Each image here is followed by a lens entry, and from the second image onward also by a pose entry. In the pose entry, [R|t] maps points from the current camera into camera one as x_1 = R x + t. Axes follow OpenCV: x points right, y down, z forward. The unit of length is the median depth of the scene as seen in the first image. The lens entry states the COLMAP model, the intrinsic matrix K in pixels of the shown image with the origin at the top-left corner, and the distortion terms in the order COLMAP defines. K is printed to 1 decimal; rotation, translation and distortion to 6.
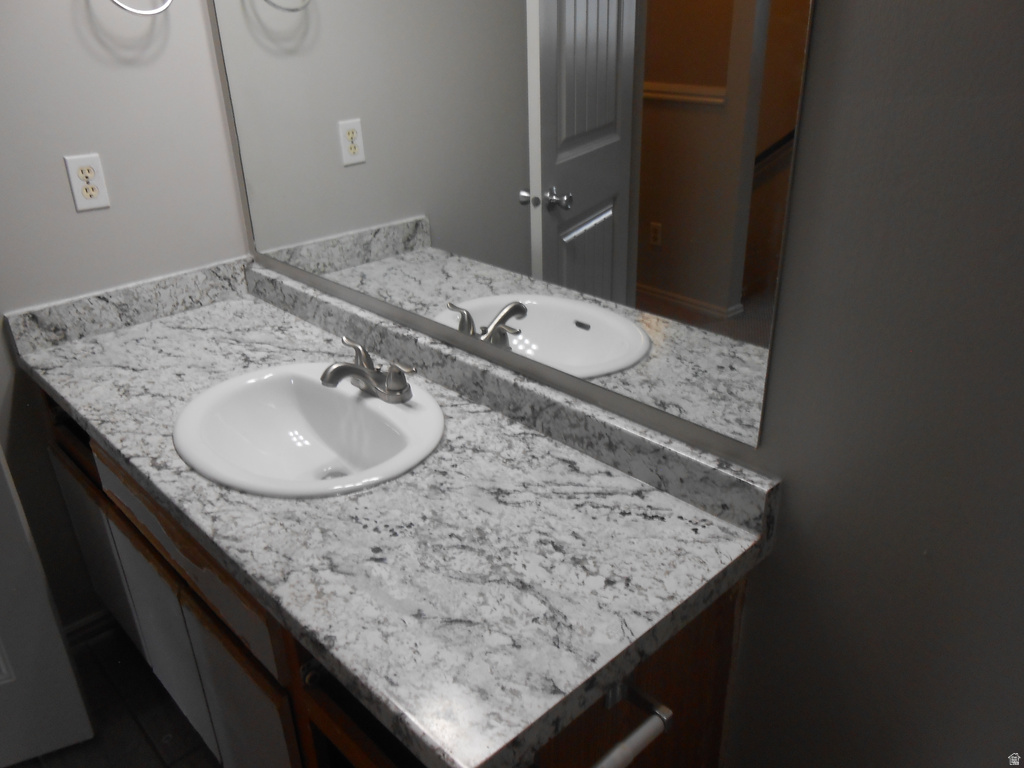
lens RADIAL K [[788.0, 0, 512.0], [0, 788.0, 382.3], [0, 0, 1]] dist [-0.040226, 0.055657]
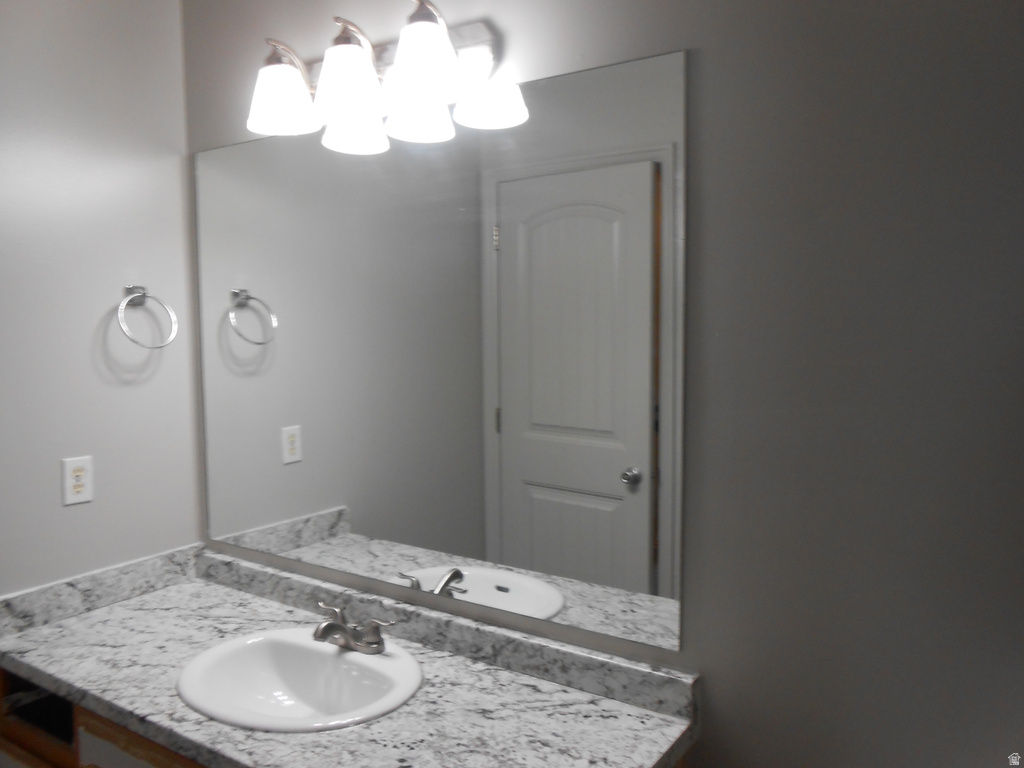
lens RADIAL K [[788.0, 0, 516.5], [0, 788.0, 382.6], [0, 0, 1]] dist [-0.040226, 0.055657]
pose [[0.976303, 0.002543, 0.216395, -0.176536], [0.076962, 0.930483, -0.358161, 0.077338], [-0.202263, 0.366327, 0.908237, -0.242751]]
